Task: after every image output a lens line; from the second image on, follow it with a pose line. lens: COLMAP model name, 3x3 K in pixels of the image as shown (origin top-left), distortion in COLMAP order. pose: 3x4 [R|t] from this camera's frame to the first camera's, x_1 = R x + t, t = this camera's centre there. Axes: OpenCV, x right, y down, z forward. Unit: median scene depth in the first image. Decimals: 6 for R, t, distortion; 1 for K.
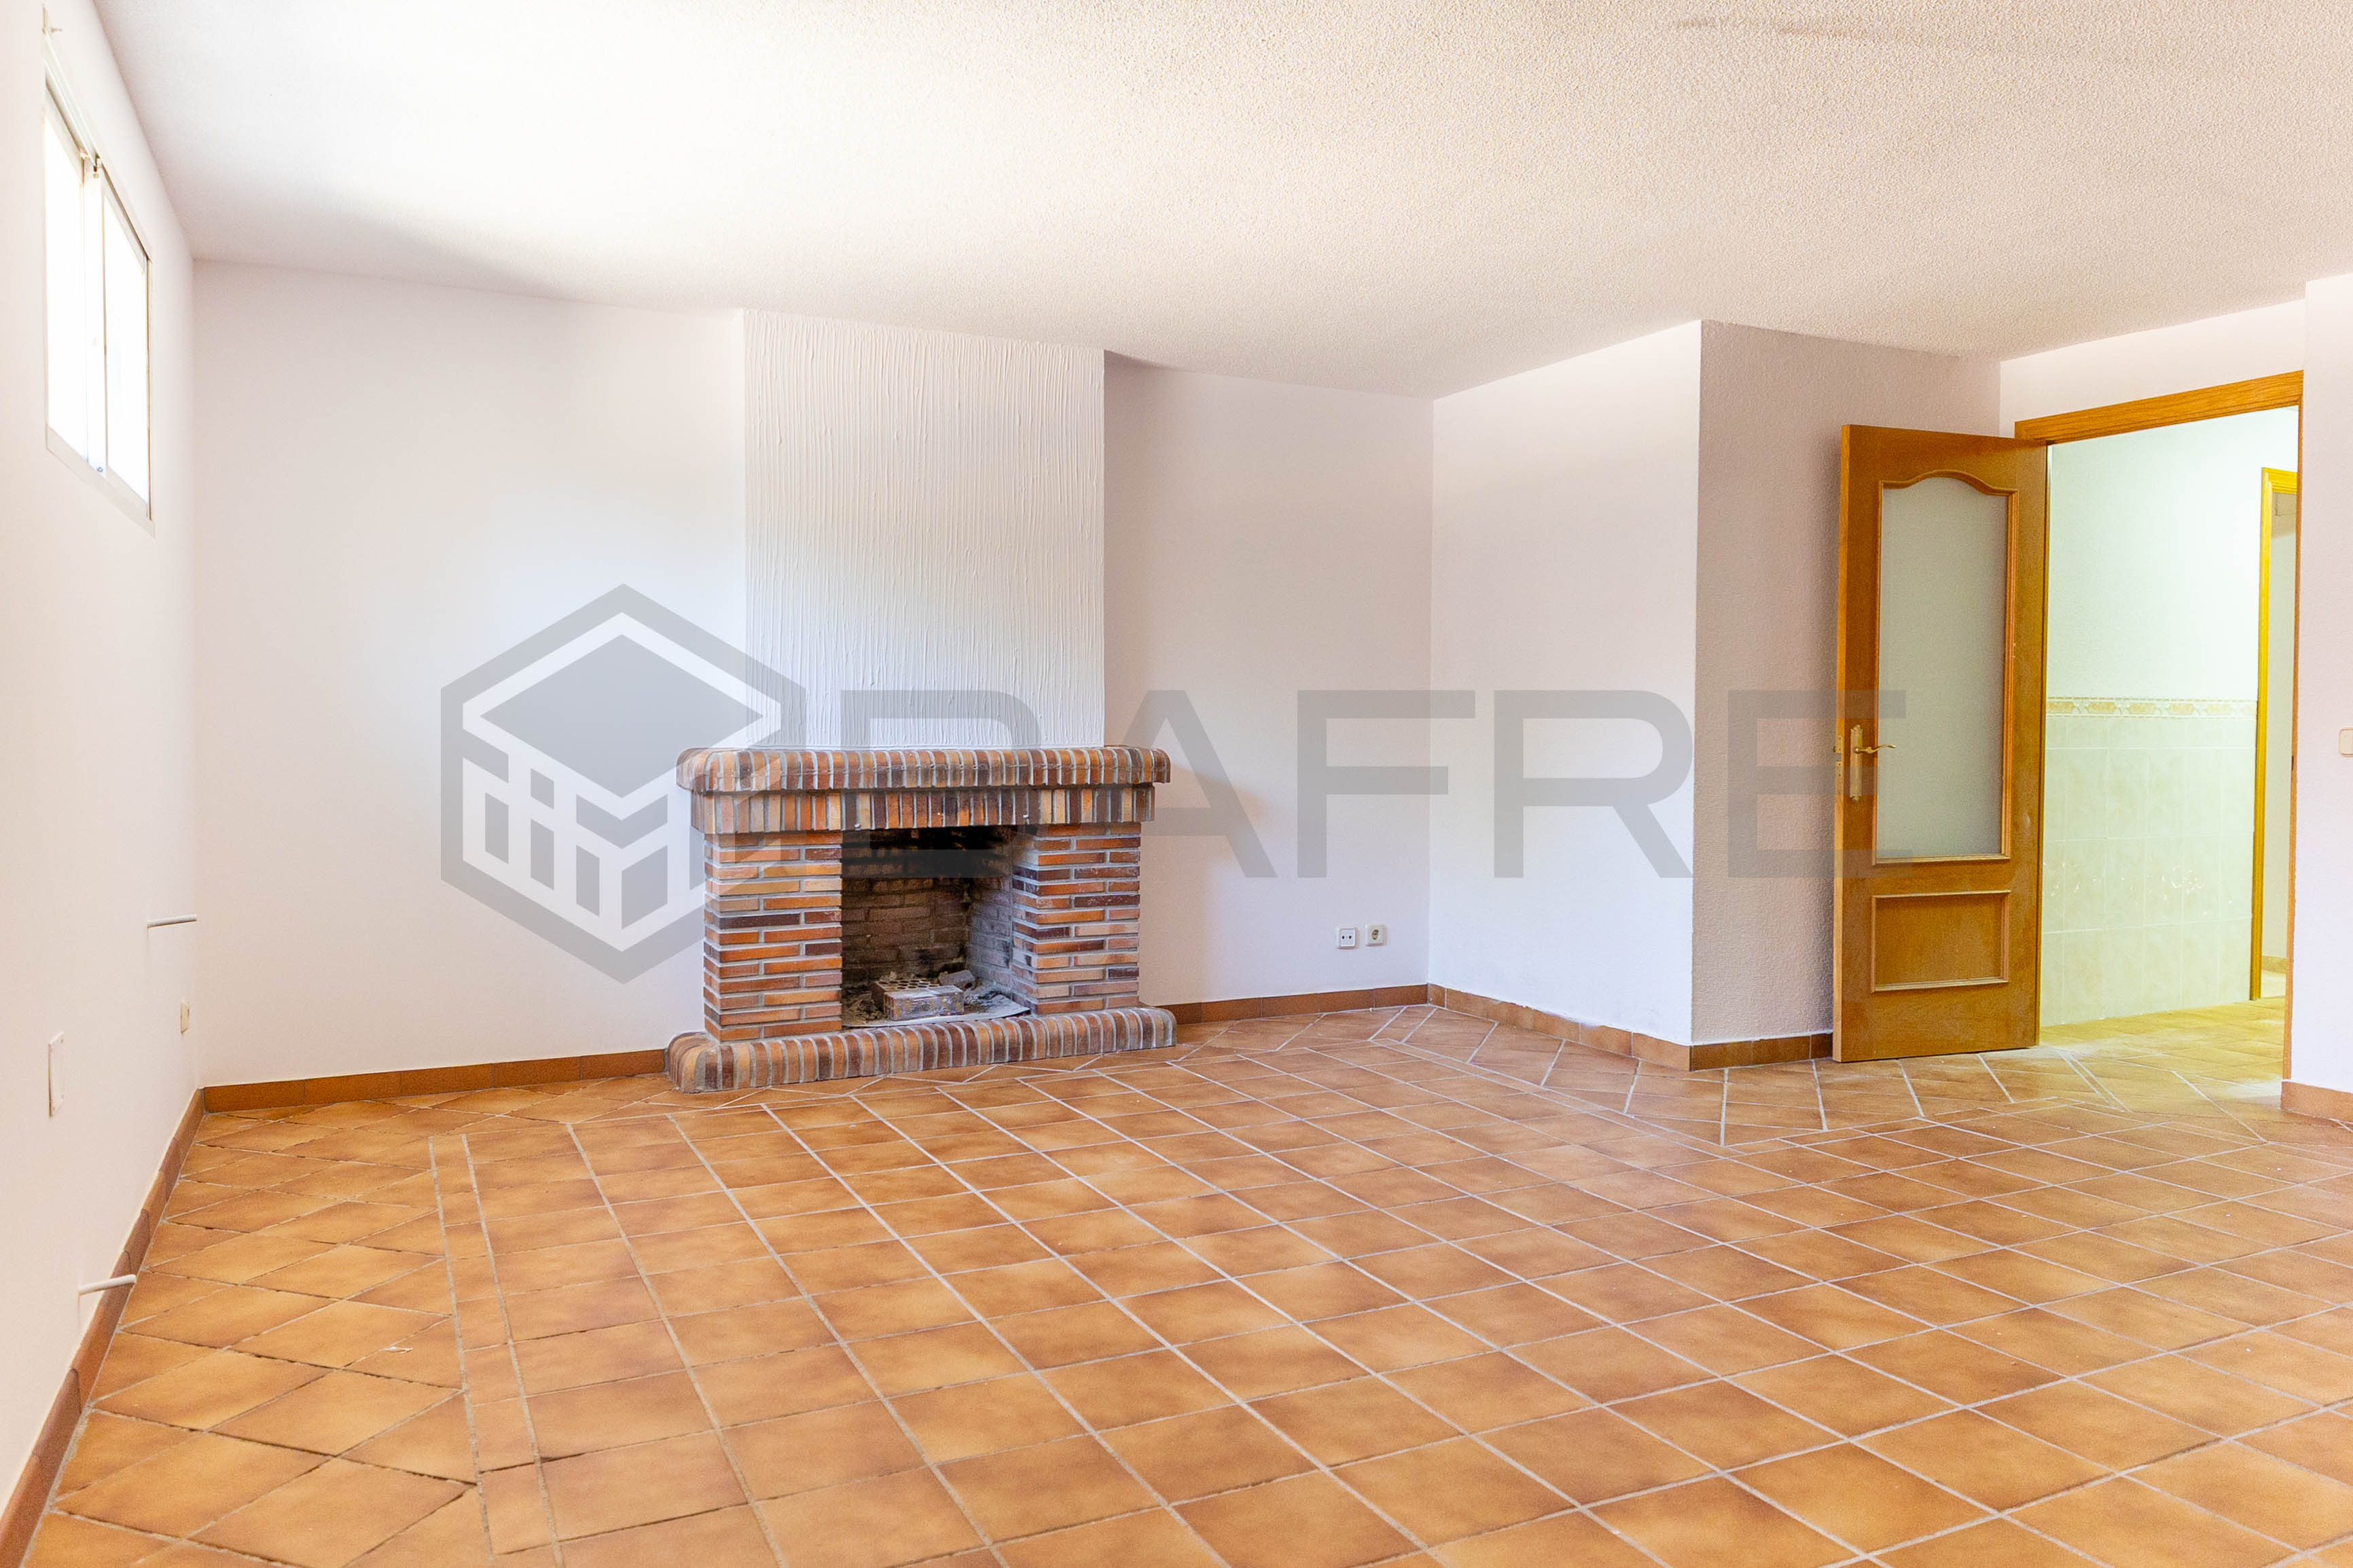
lens RADIAL K [[1598.5, 0, 1152.9], [0, 1598.5, 757.3], [0, 0, 1]] dist [0.072893, -0.084457]
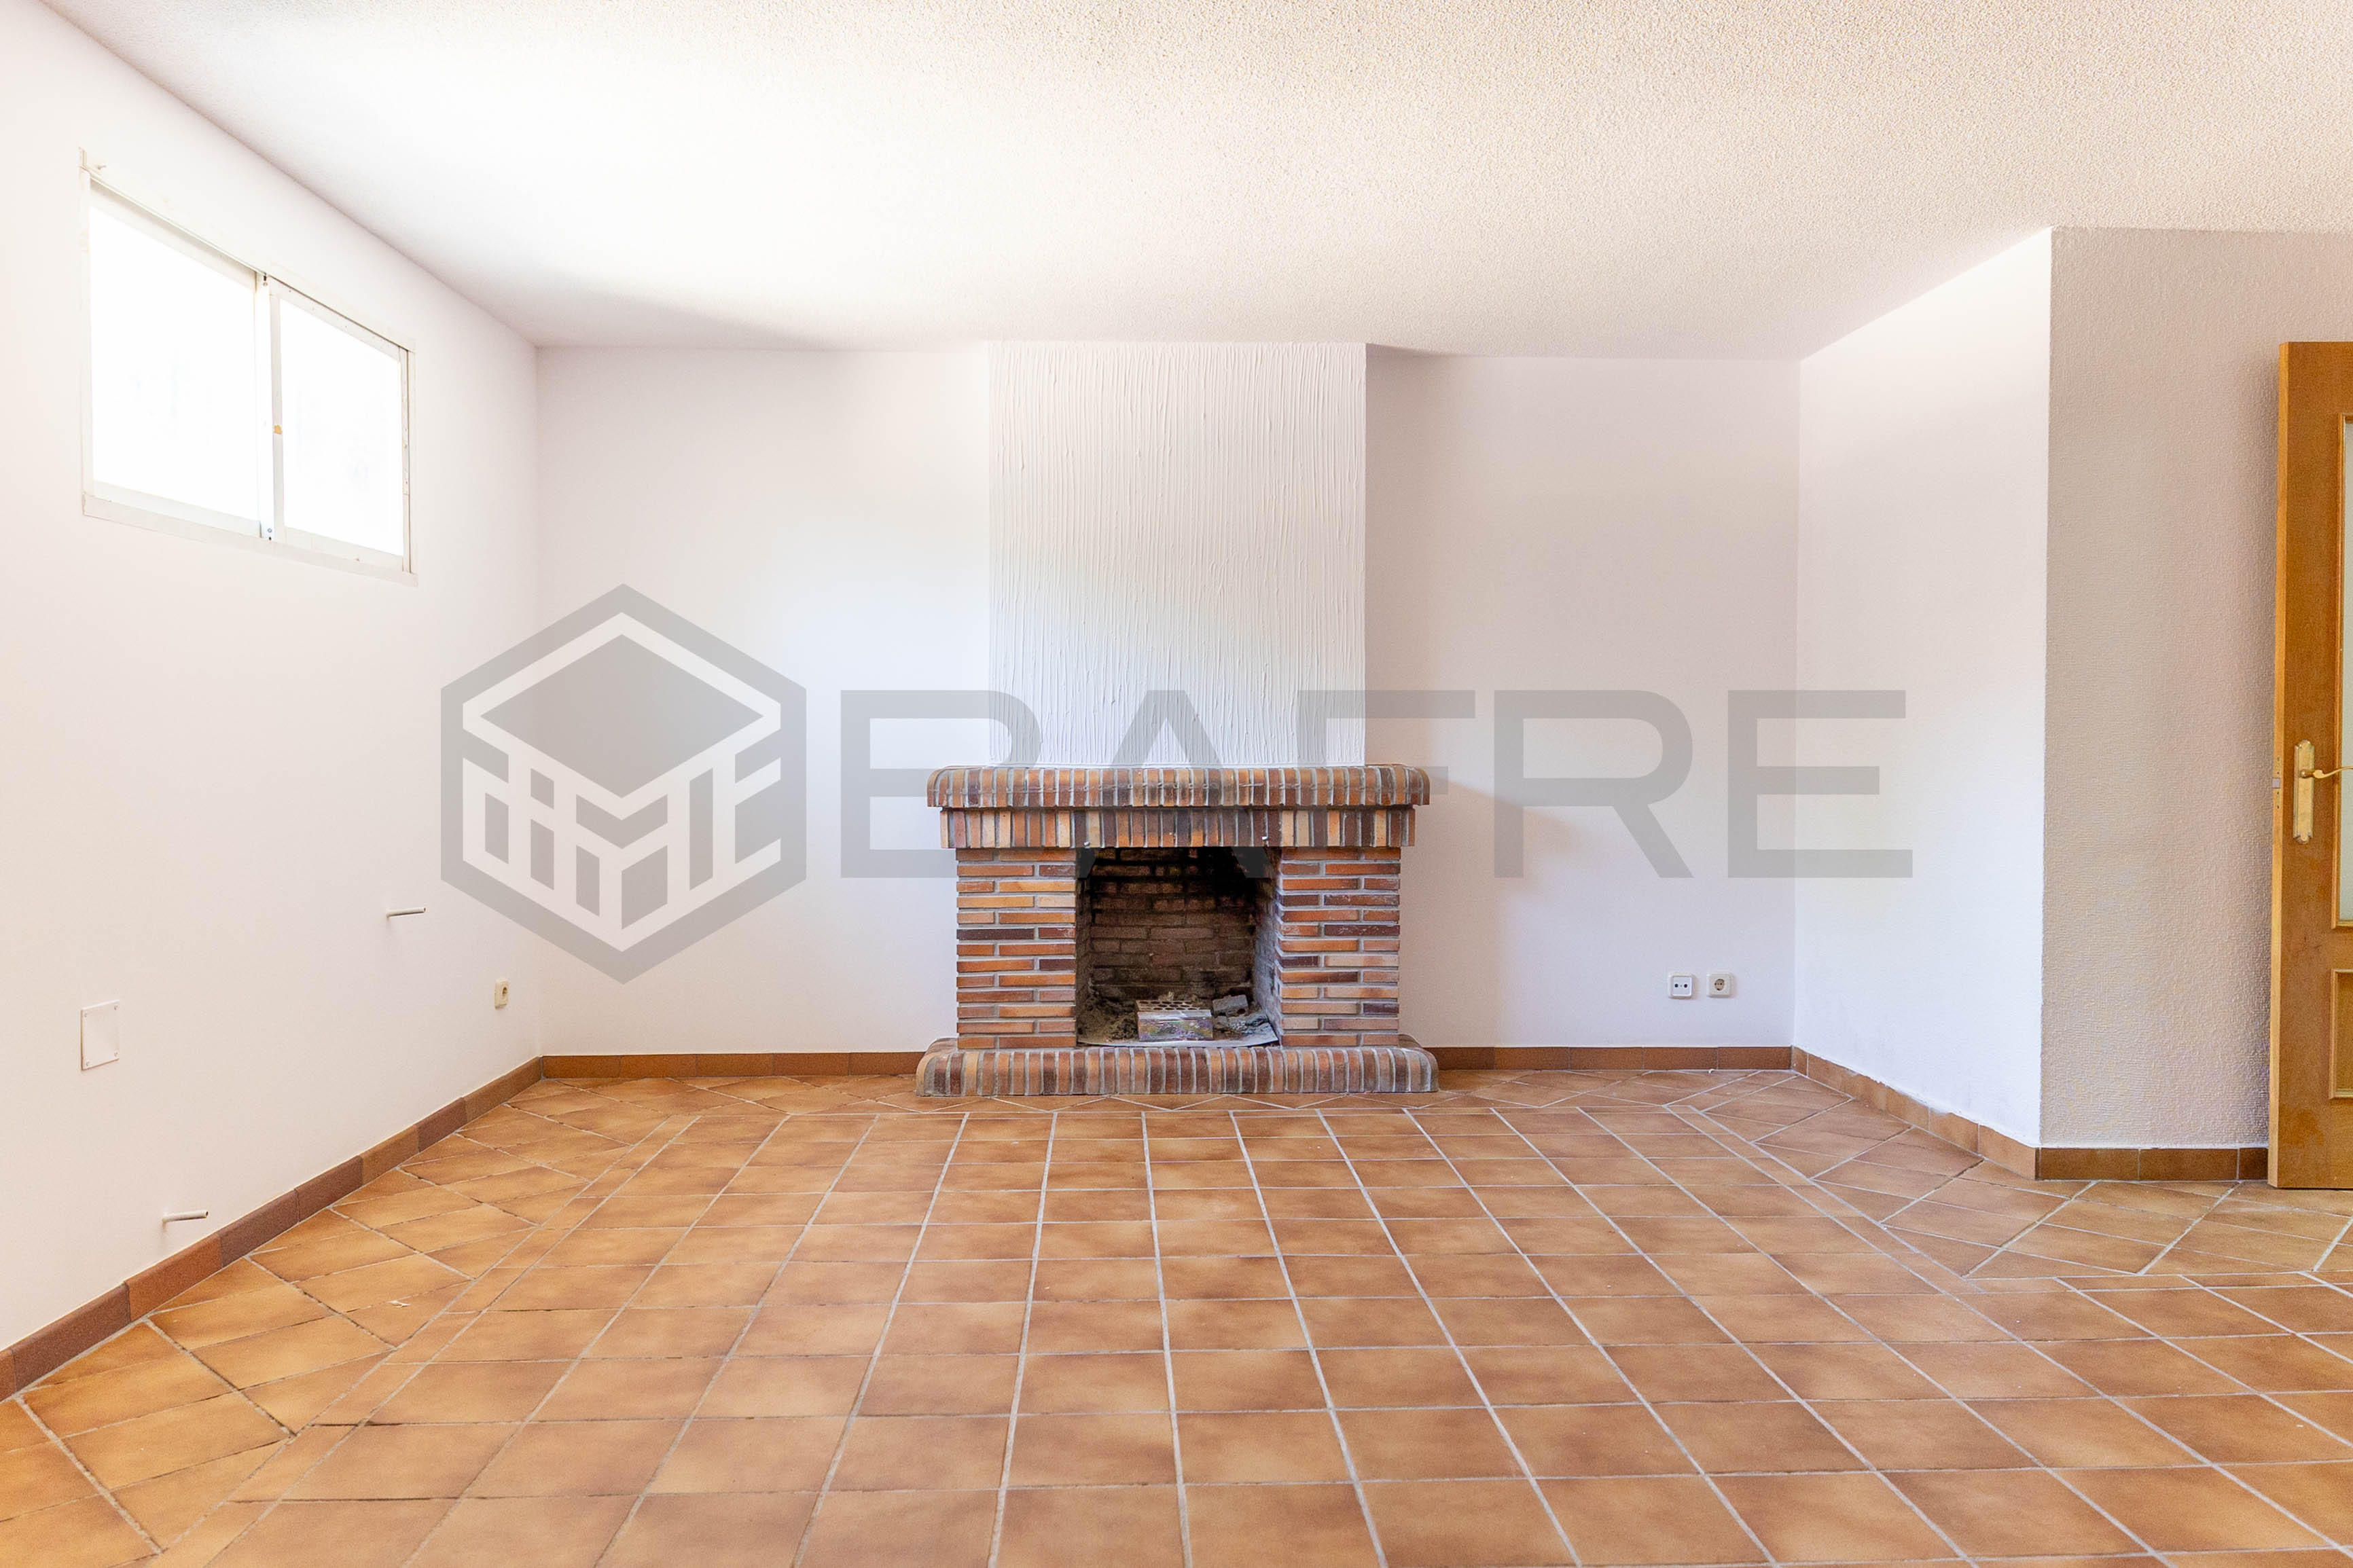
lens RADIAL K [[1598.5, 0, 1152.9], [0, 1598.5, 757.3], [0, 0, 1]] dist [0.072893, -0.084457]
pose [[0.916667, 0.001156, -0.399649, 0.250566], [-0.005544, 0.999936, -0.009824, -0.001730], [0.399613, 0.011221, 0.916615, 0.097484]]
